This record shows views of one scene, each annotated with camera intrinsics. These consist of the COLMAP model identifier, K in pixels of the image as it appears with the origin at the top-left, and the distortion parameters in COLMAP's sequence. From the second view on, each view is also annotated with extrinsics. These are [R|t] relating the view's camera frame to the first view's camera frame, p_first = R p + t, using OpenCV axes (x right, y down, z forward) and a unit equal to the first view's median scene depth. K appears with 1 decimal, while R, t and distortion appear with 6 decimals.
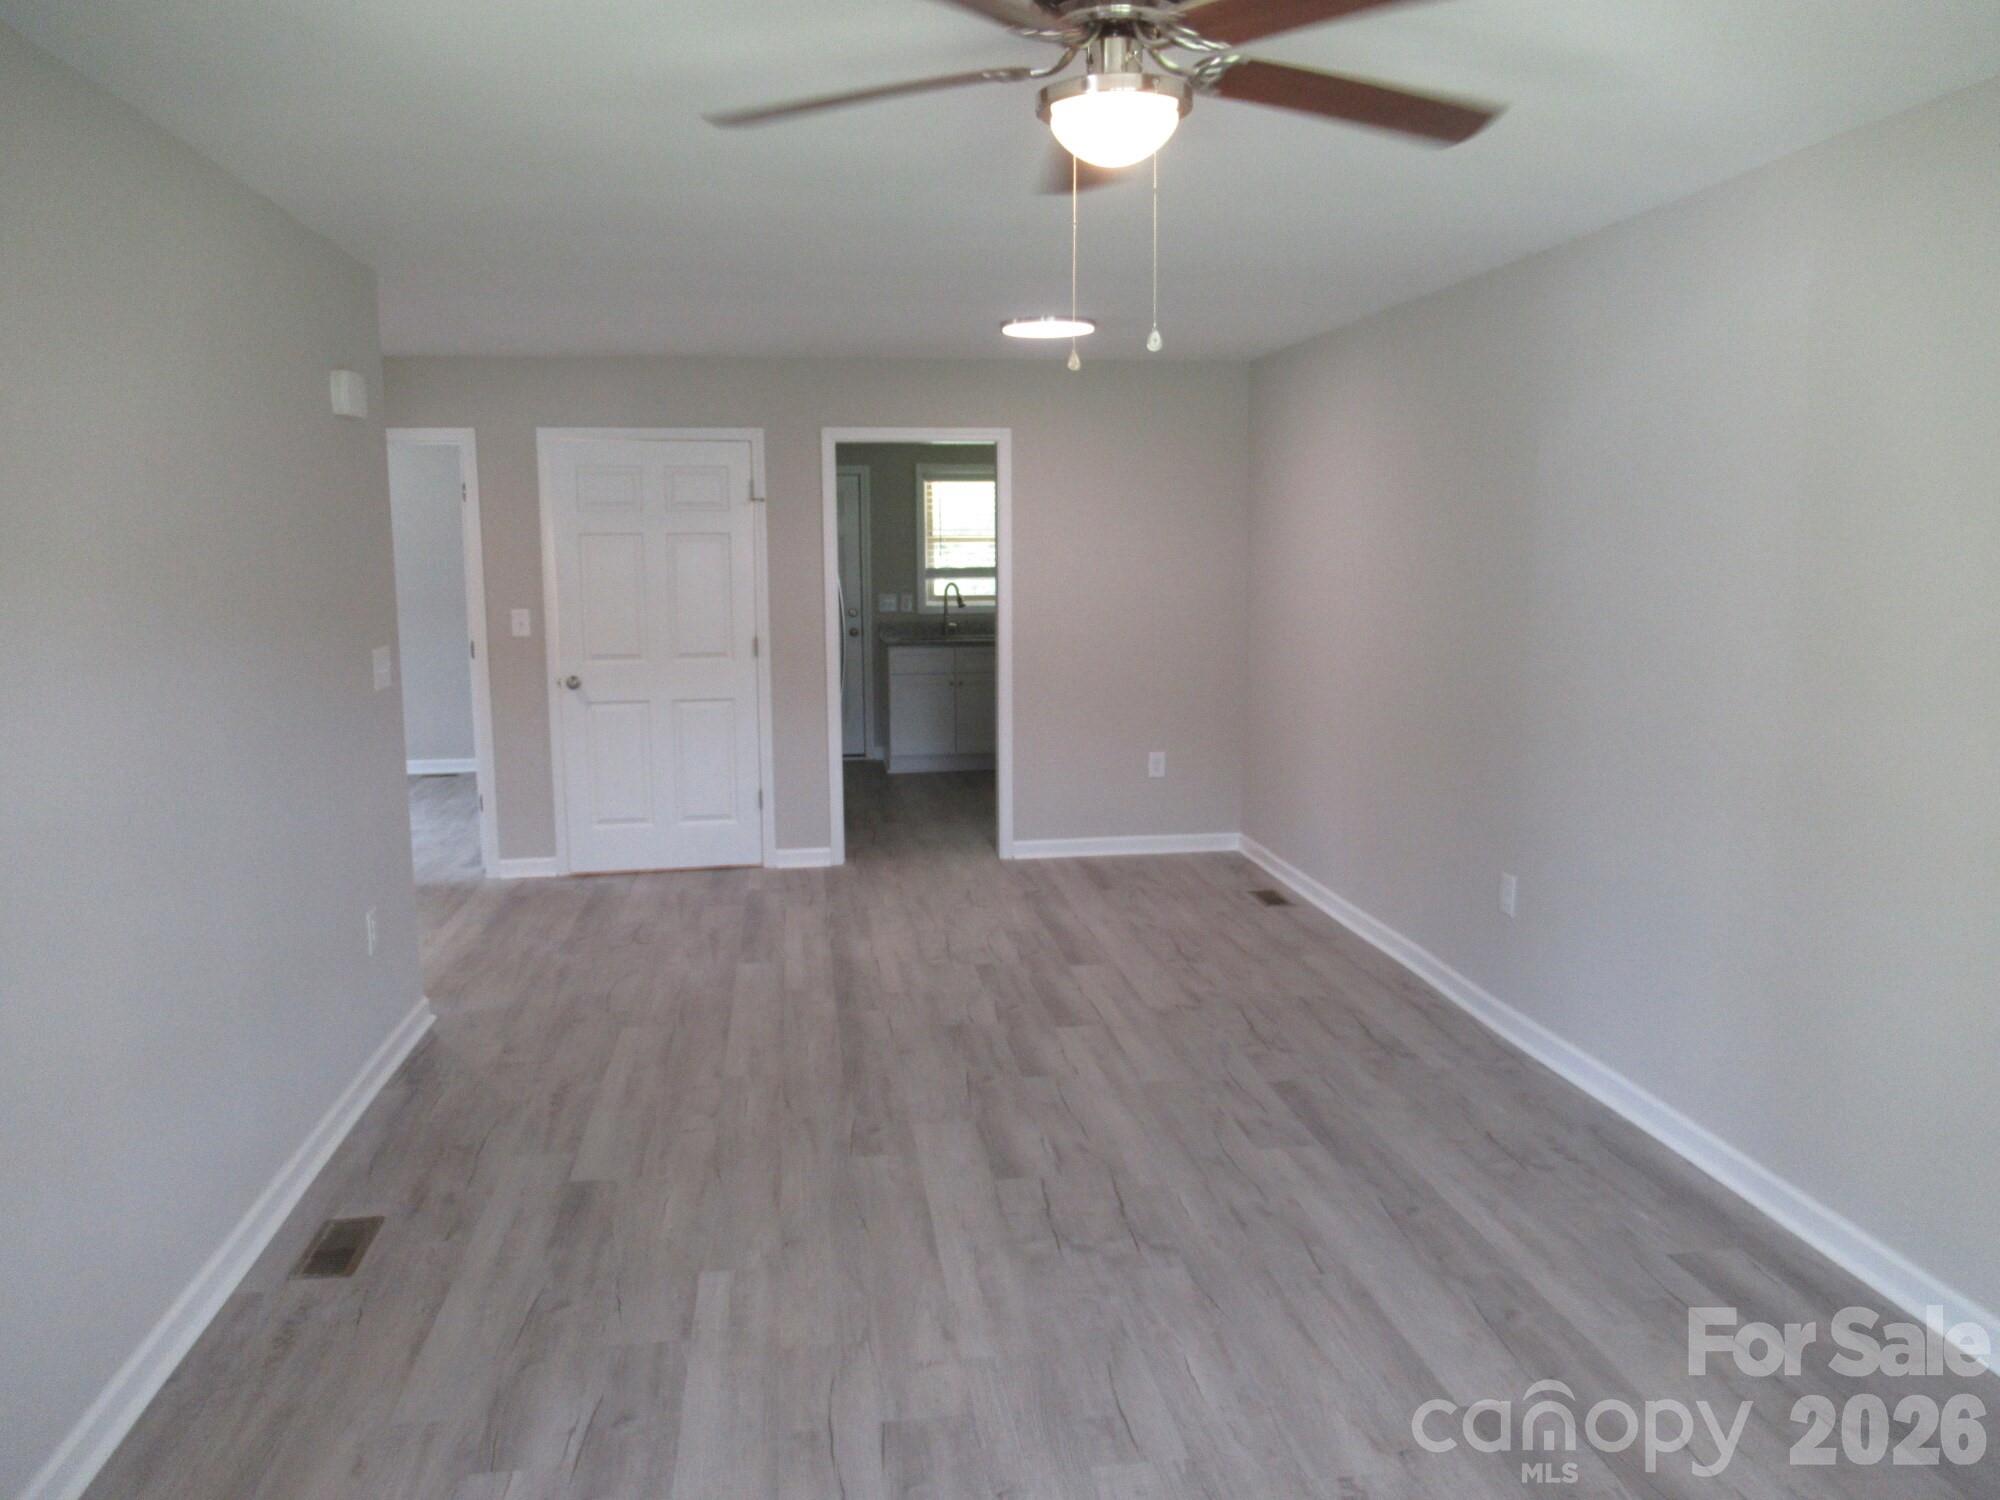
lens RADIAL K [[1494.3, 0, 990.3], [0, 1494.3, 739.7], [0, 0, 1]] dist [0.002702, 0.004294]
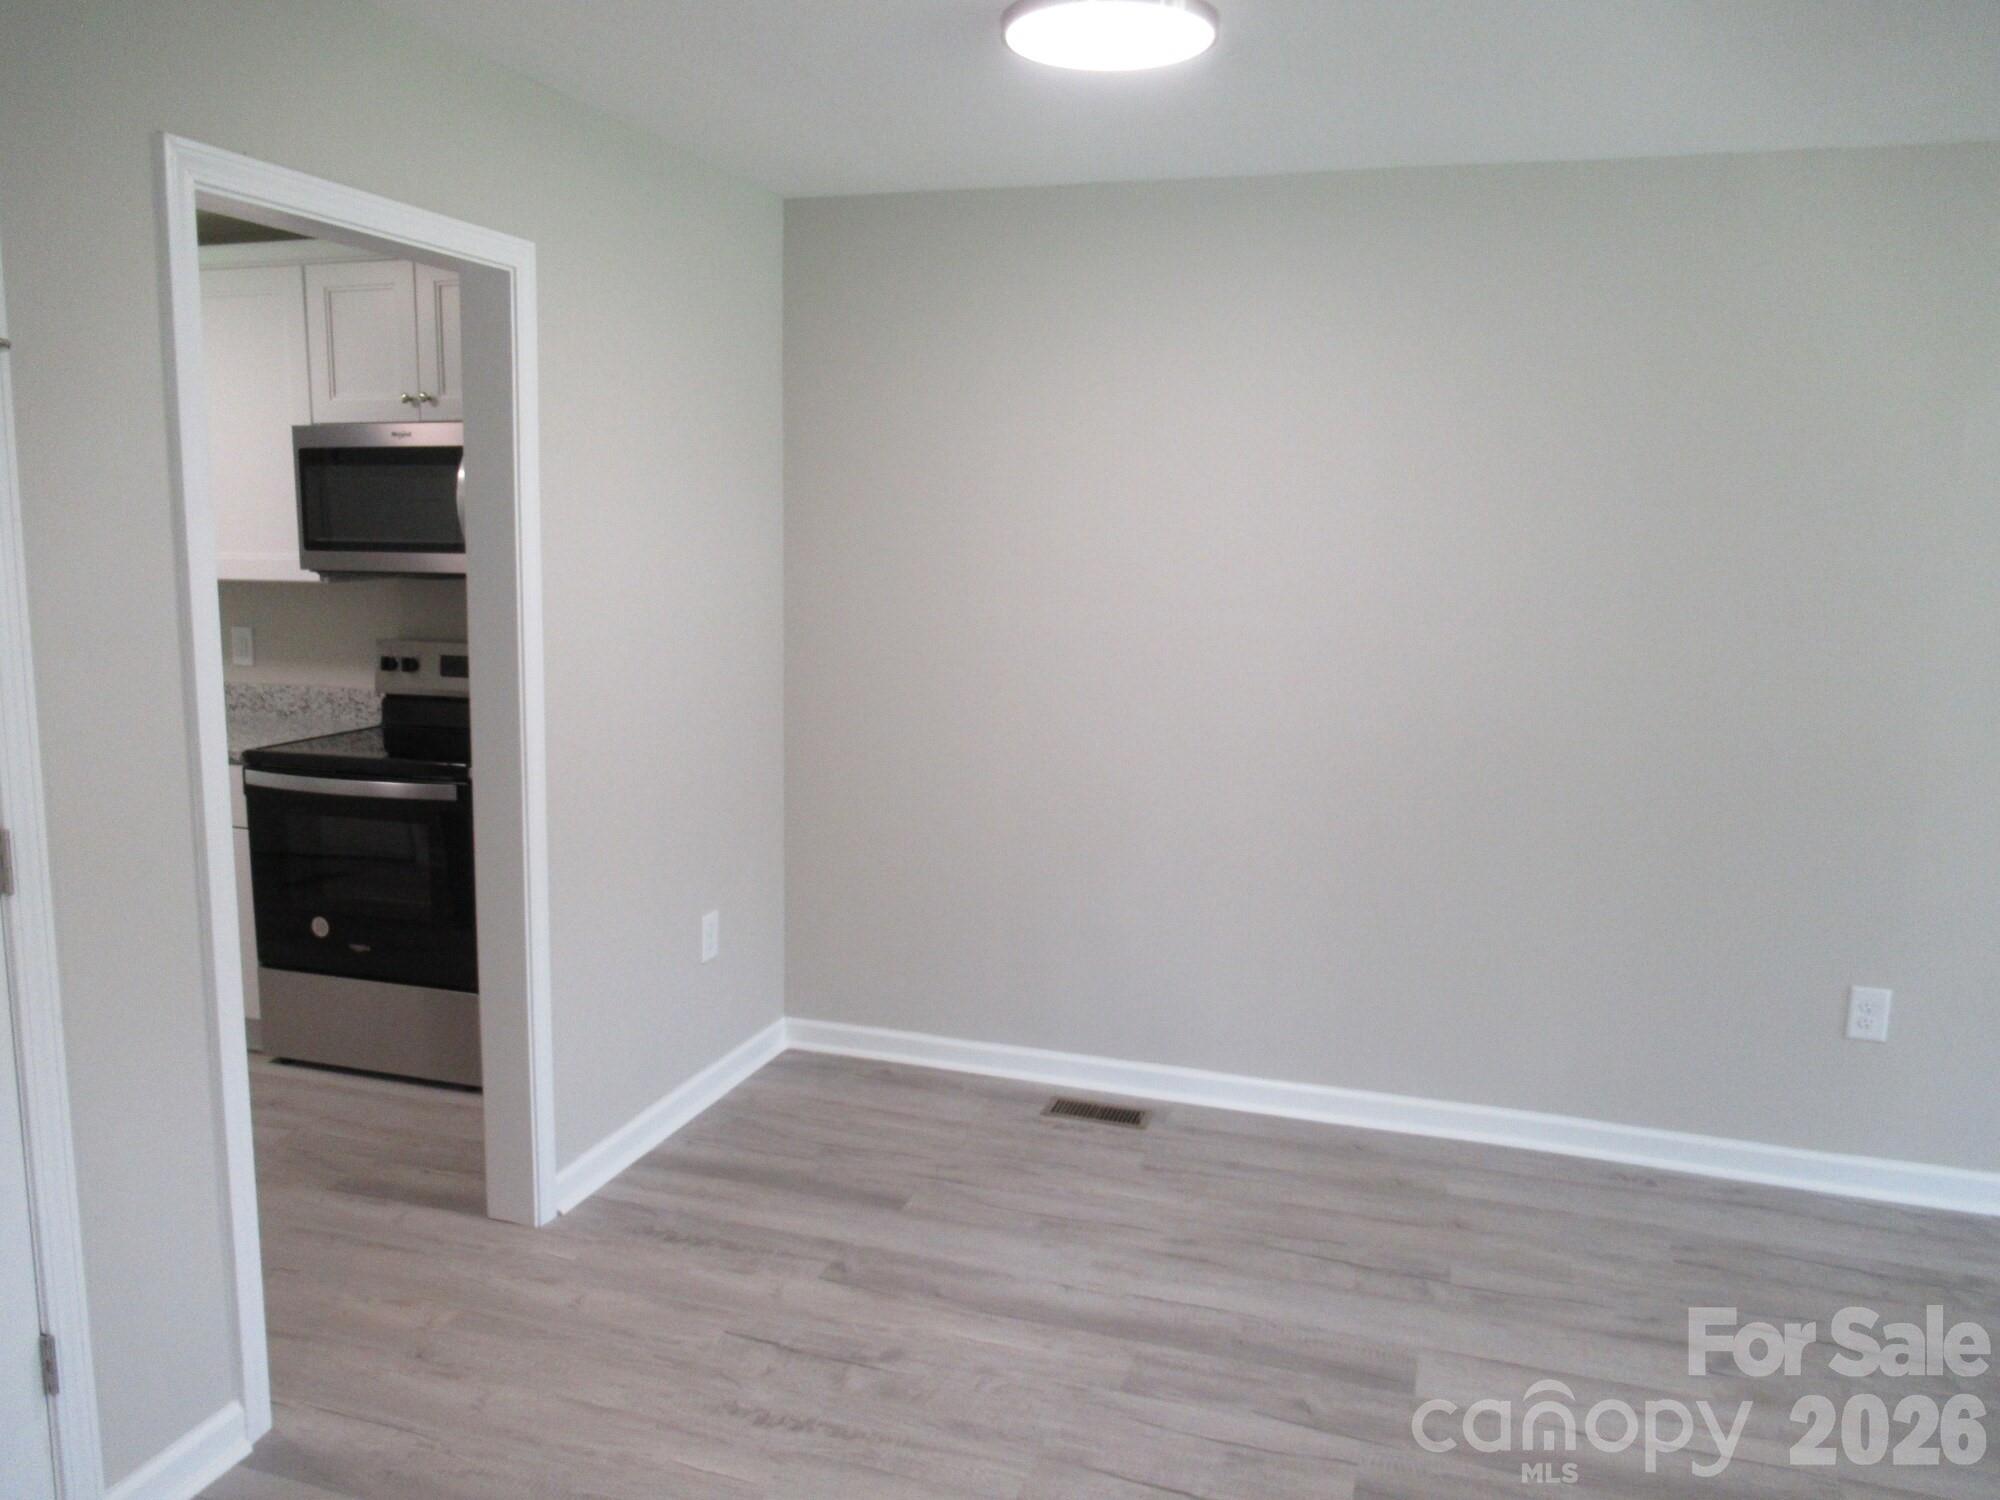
lens RADIAL K [[1494.3, 0, 996.0], [0, 1494.3, 760.4], [0, 0, 1]] dist [0.002702, 0.004294]
pose [[0.439199, -0.130210, 0.888904, -0.377481], [0.101442, 0.990301, 0.094941, -0.104429], [-0.892644, 0.048474, 0.448148, 0.813069]]
